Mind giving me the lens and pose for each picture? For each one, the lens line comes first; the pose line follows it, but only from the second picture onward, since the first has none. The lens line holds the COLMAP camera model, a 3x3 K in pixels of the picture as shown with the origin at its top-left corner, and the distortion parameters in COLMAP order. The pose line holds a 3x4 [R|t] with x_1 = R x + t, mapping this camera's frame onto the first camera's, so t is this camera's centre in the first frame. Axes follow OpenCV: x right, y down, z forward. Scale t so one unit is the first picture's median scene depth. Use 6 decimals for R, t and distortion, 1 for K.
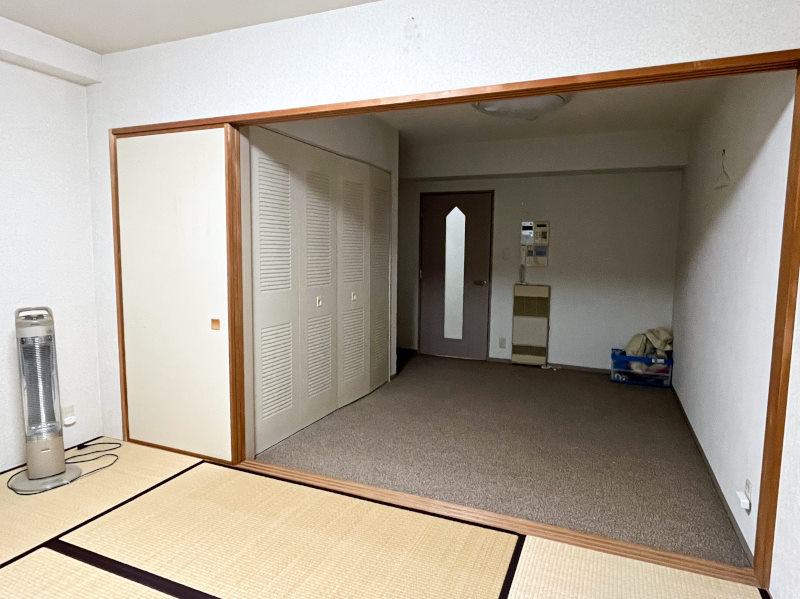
lens RADIAL K [[496.1, 0, 399.5], [0, 496.1, 305.2], [0, 0, 1]] dist [0.006504, -0.005938]
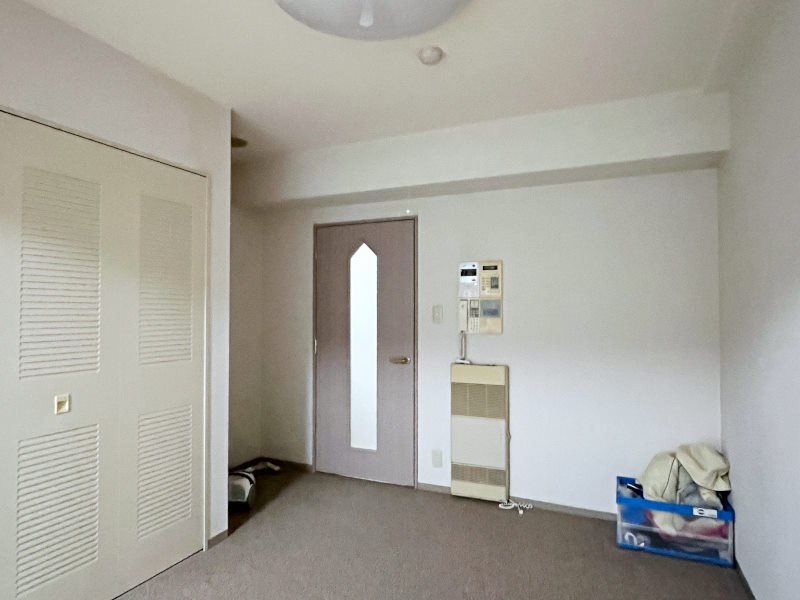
lens RADIAL K [[496.1, 0, 396.7], [0, 496.1, 302.3], [0, 0, 1]] dist [0.006504, -0.005938]
pose [[0.999550, -0.012769, -0.027143, 0.185477], [0.009132, 0.991454, -0.130137, -0.038129], [0.028572, 0.129831, 0.991124, 0.386629]]
